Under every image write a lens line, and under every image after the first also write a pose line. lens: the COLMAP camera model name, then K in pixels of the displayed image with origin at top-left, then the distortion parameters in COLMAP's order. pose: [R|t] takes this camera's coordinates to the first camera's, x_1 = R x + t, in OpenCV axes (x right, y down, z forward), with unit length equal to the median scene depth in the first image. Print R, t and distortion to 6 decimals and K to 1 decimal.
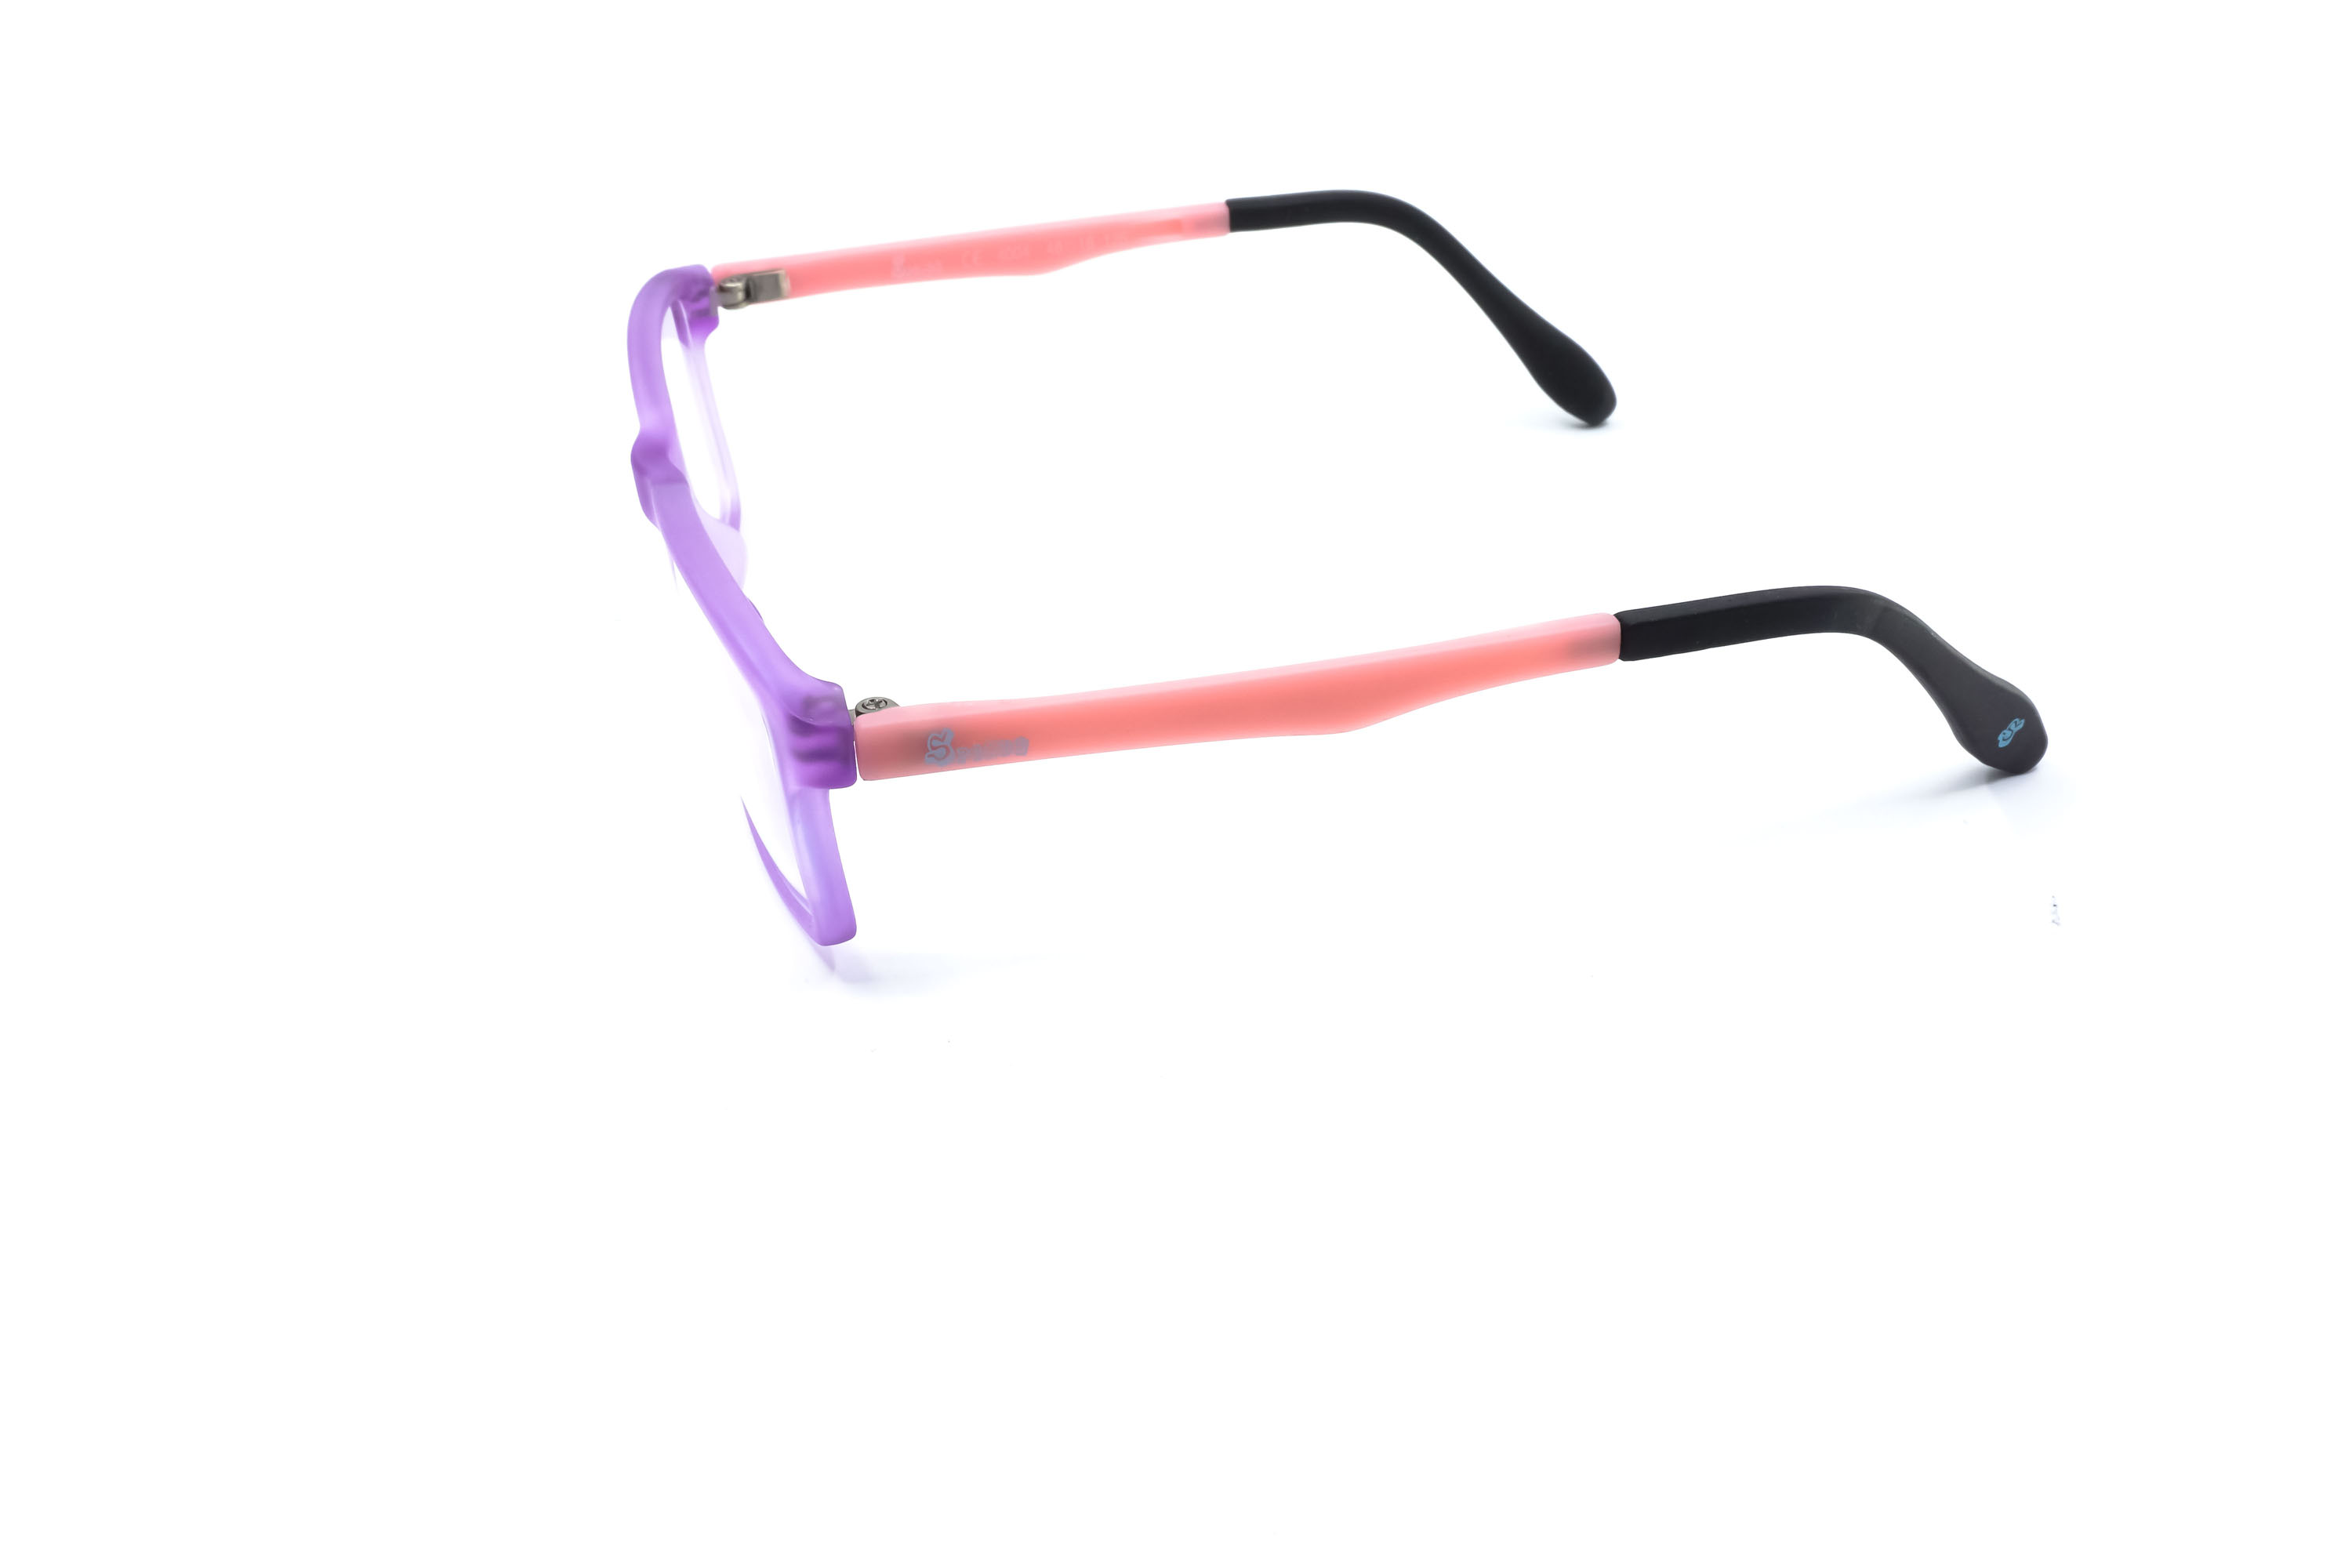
lens RADIAL K [[2433.2, 0, 1176.0], [0, 2433.2, 784.0], [0, 0, 1]] dist [0.000413, 0.002707]
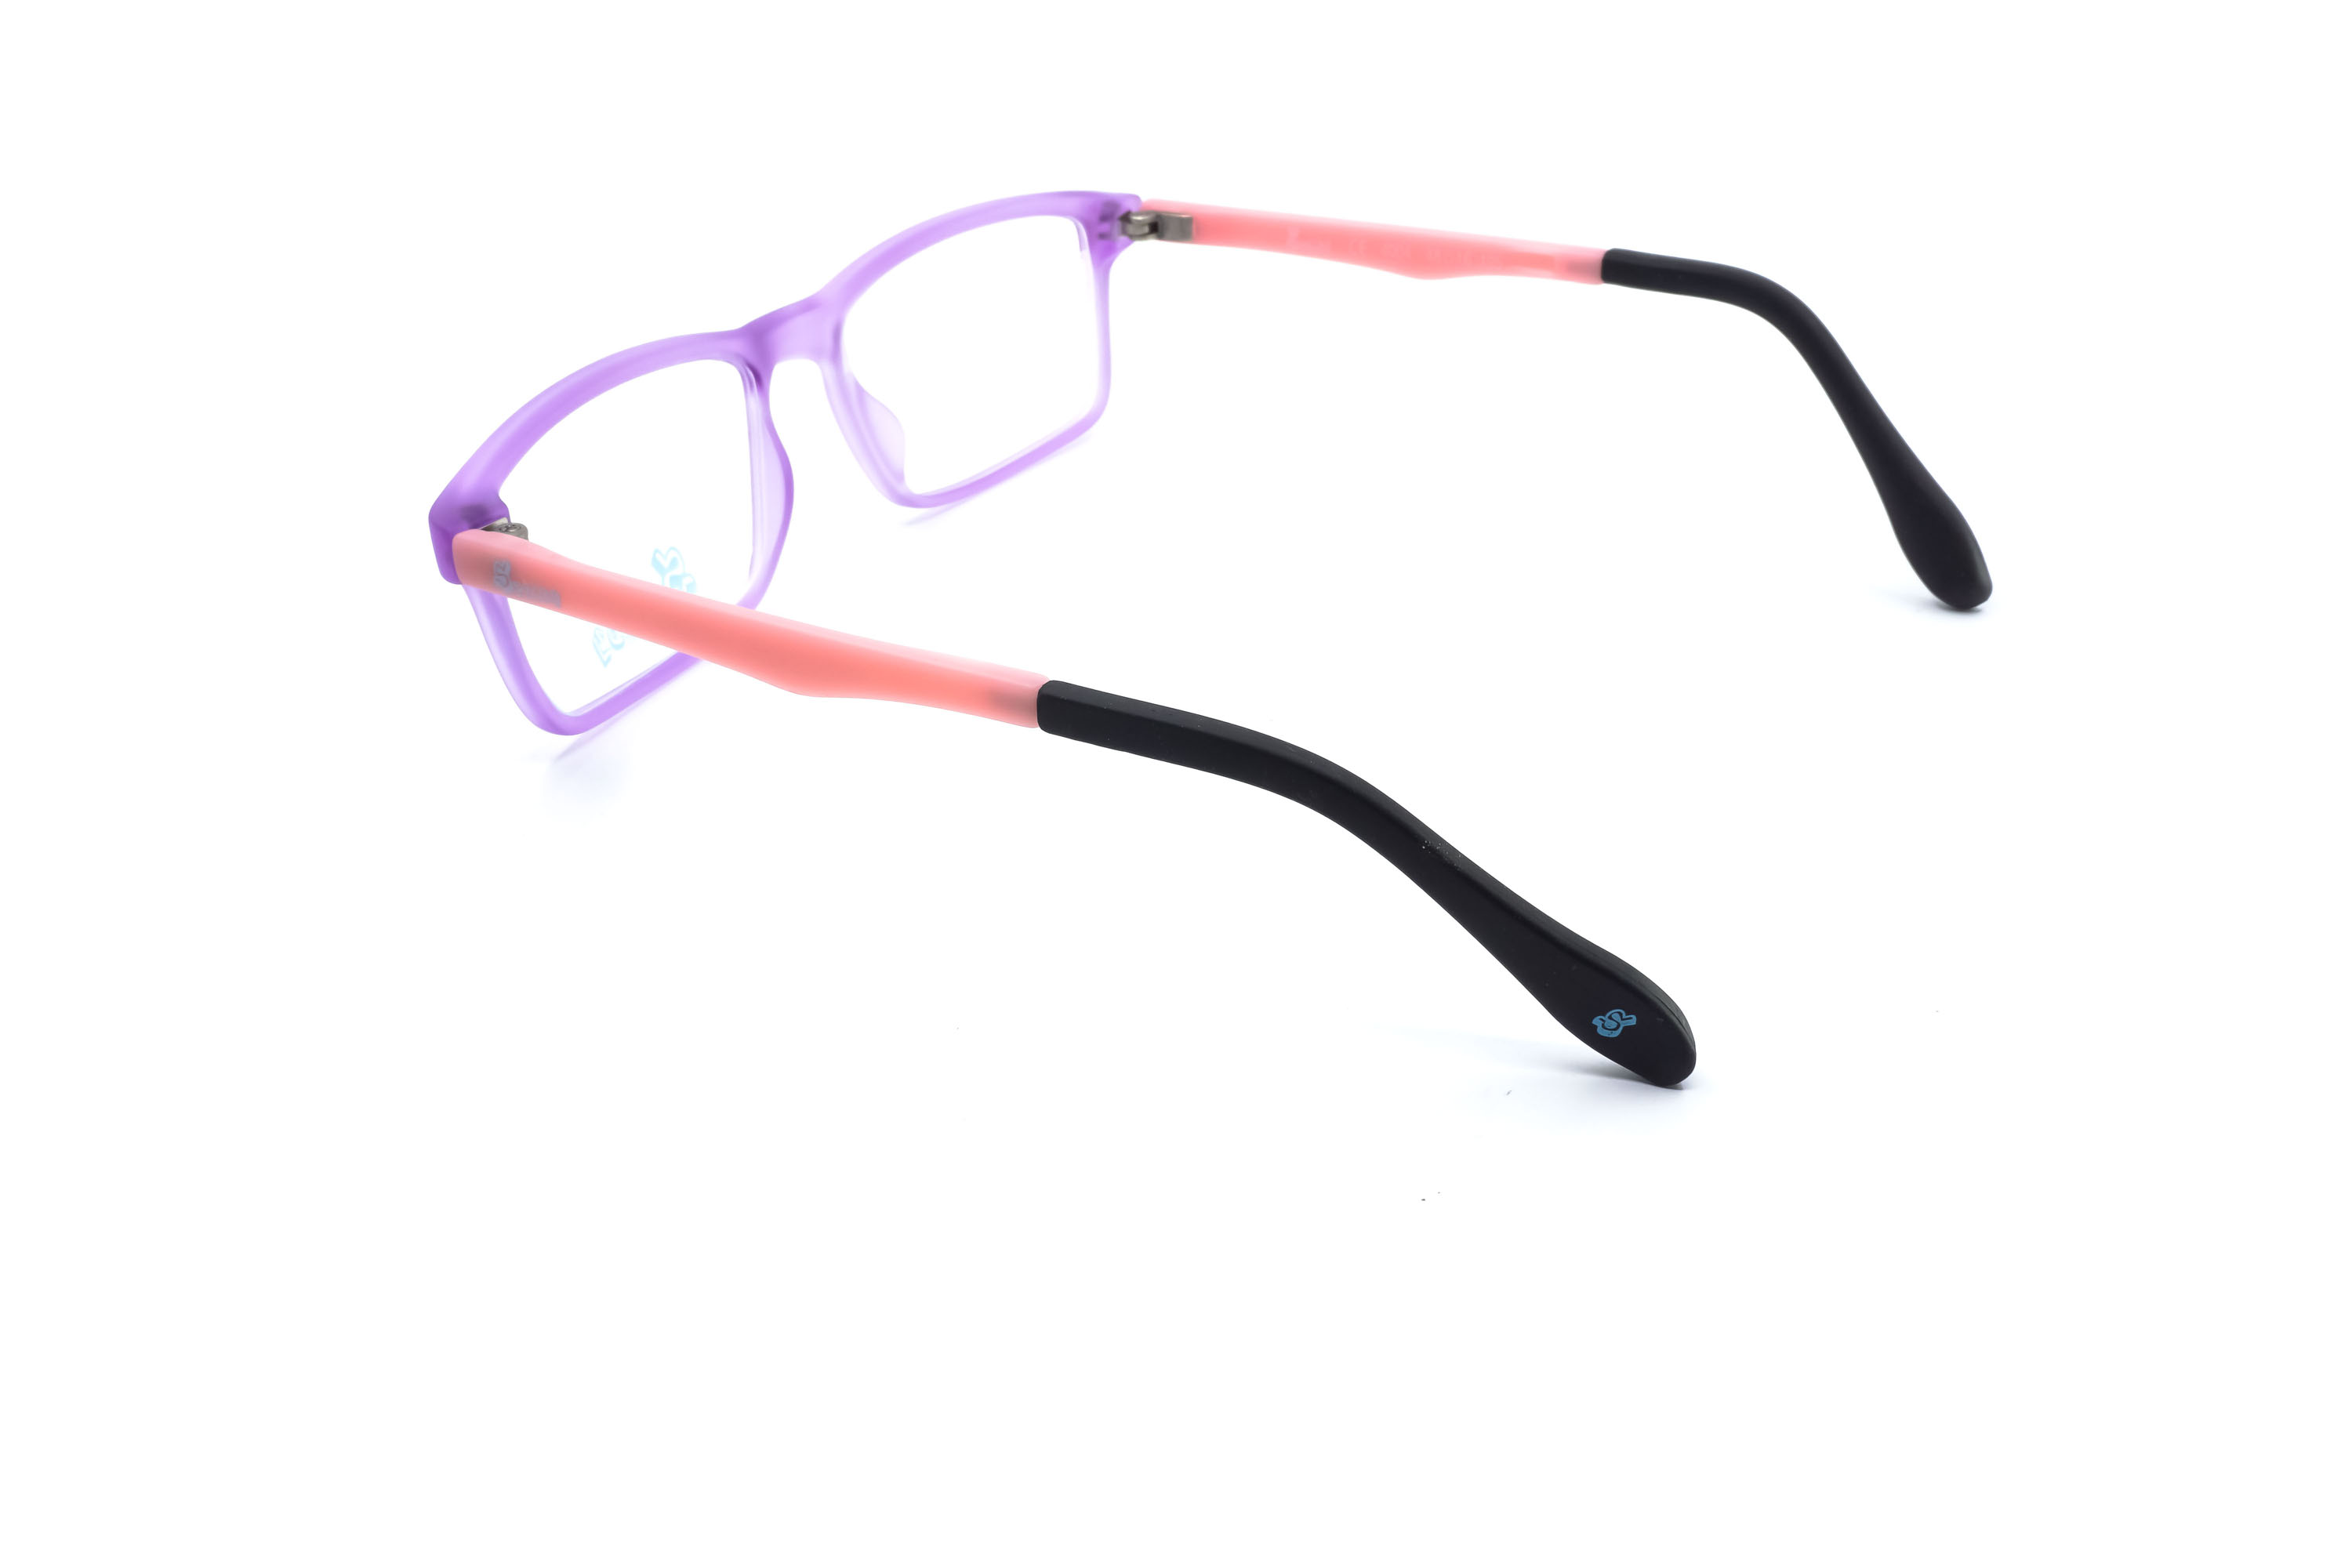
lens RADIAL K [[2433.2, 0, 1176.0], [0, 2433.2, 784.0], [0, 0, 1]] dist [0.000413, 0.002707]
pose [[0.697468, 0.353398, -0.623416, 0.584599], [-0.343514, 0.928359, 0.141944, -0.130910], [0.628917, 0.115151, 0.768898, 0.213389]]
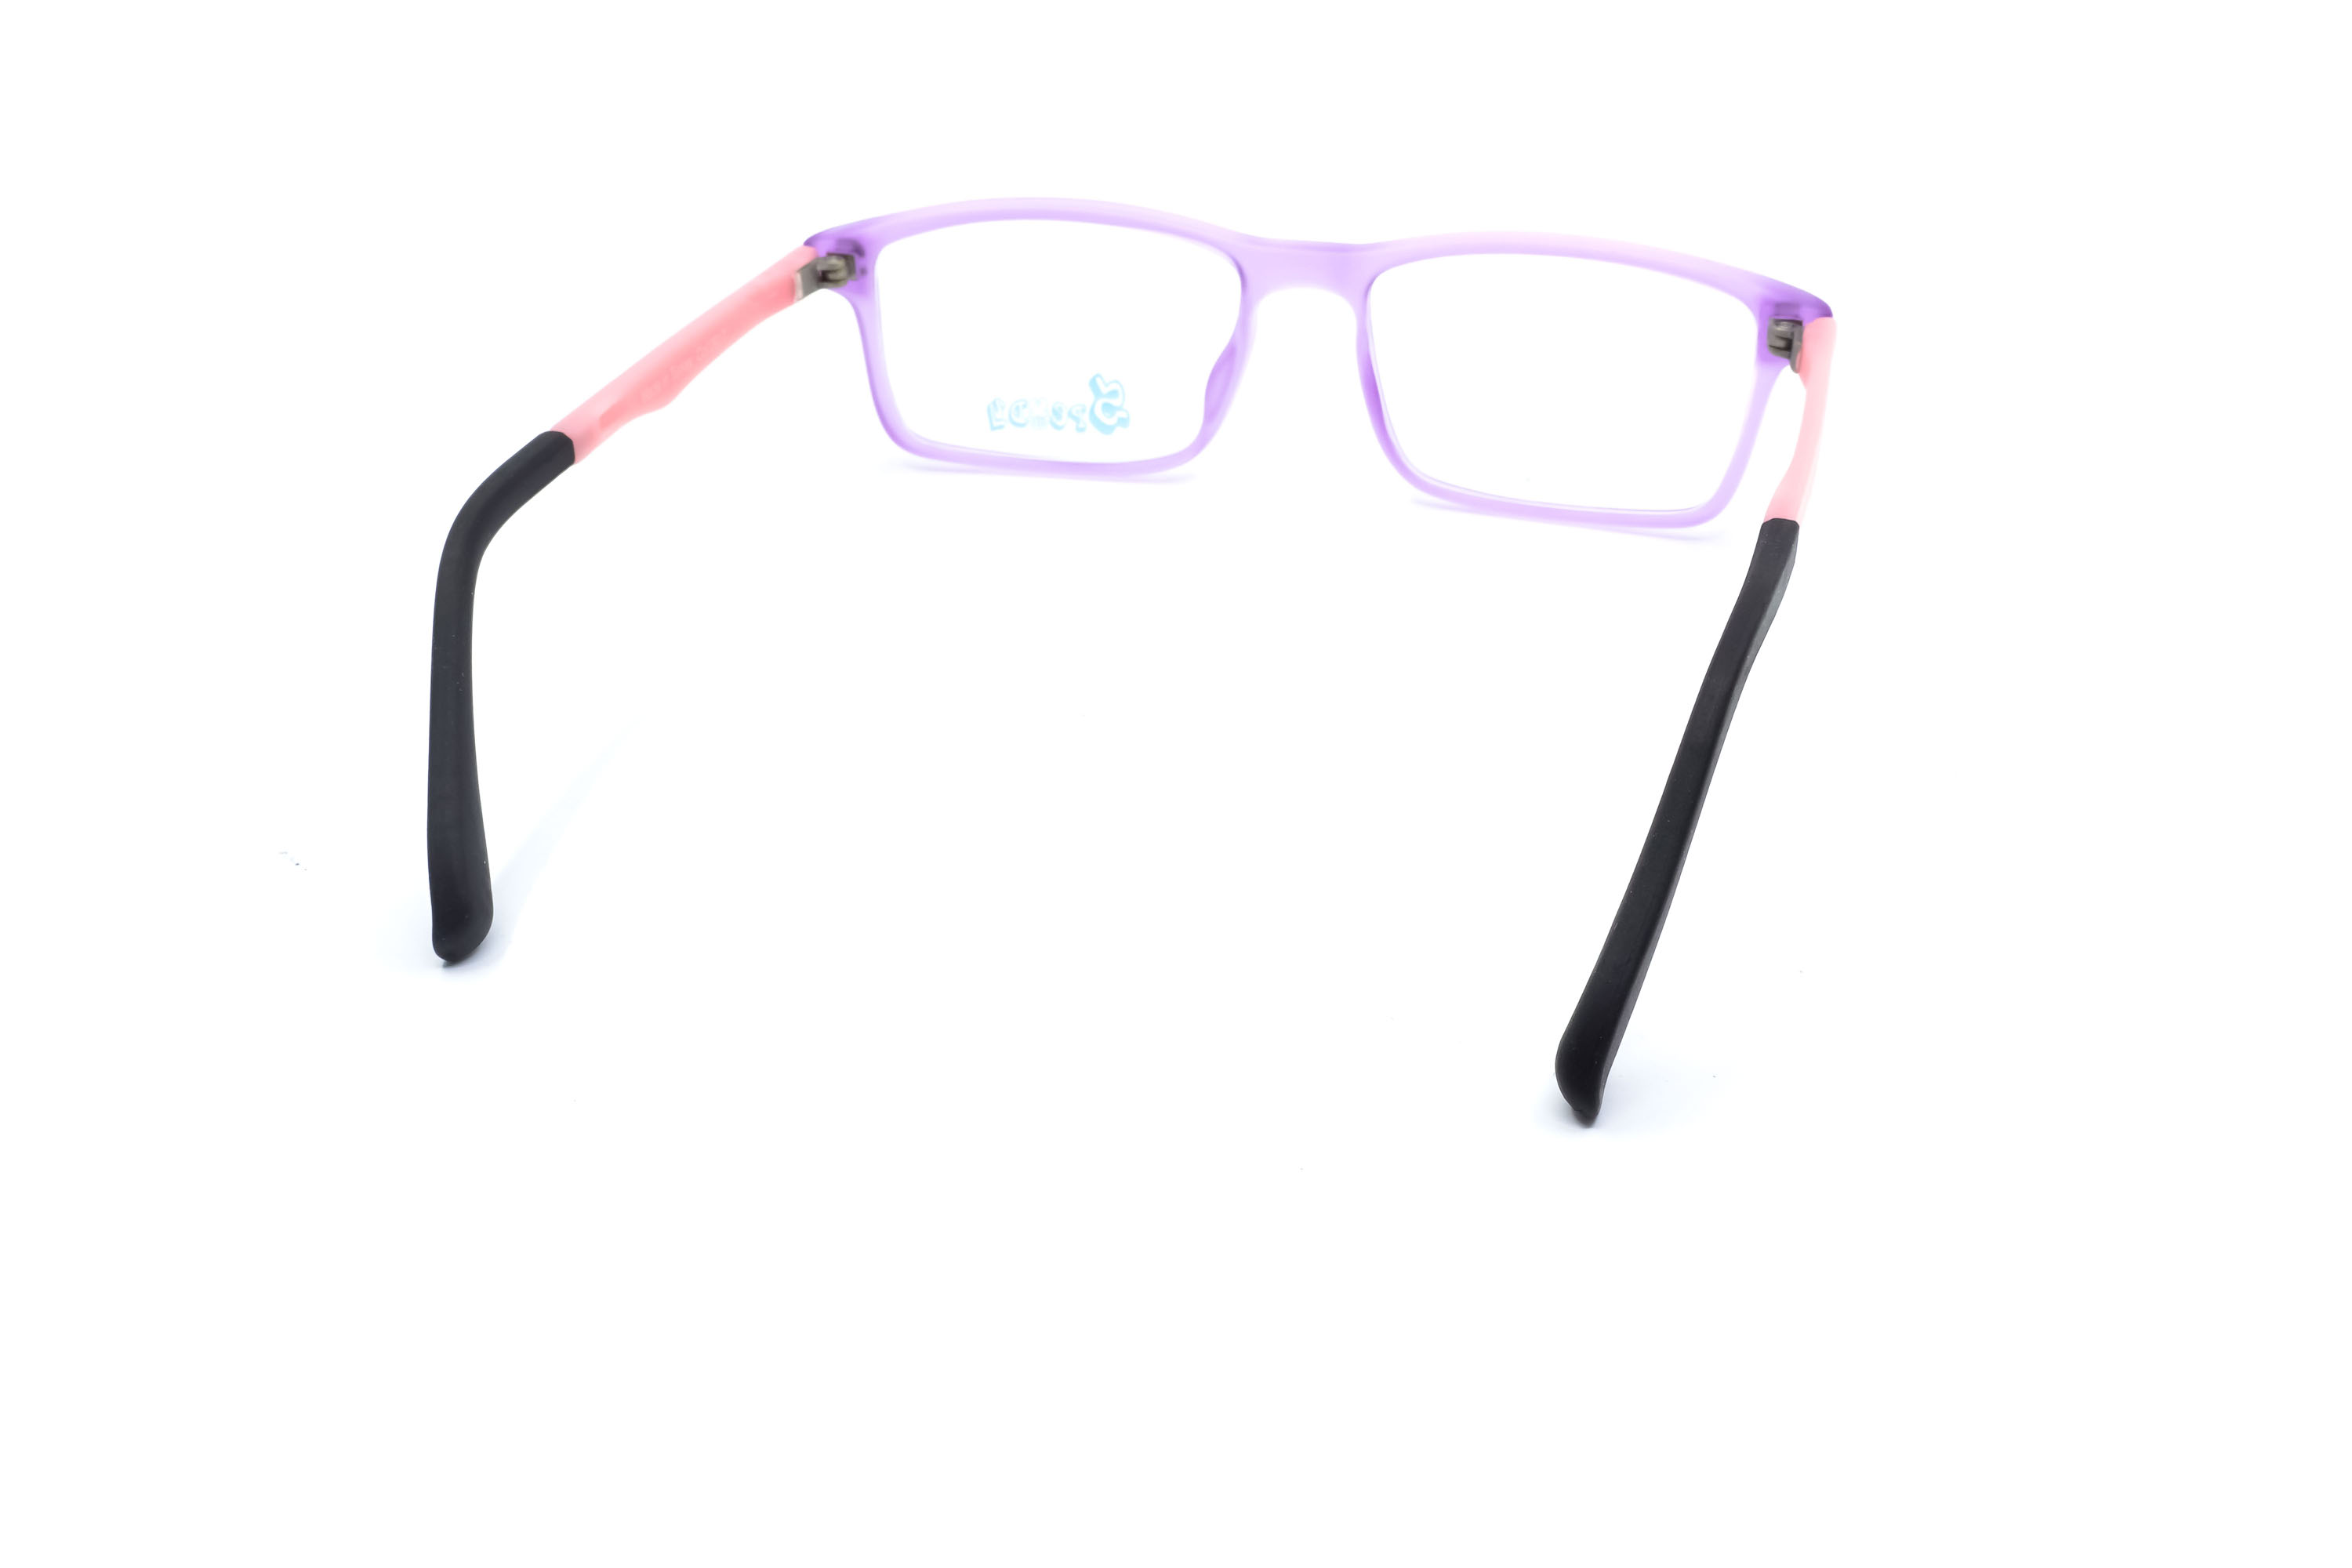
lens RADIAL K [[2433.2, 0, 1176.0], [0, 2433.2, 784.0], [0, 0, 1]] dist [0.000413, 0.002707]
pose [[-0.517605, 0.438868, -0.734493, 0.692455], [-0.397312, 0.636988, 0.660598, -0.613527], [0.757779, 0.633751, -0.155340, 1.076063]]
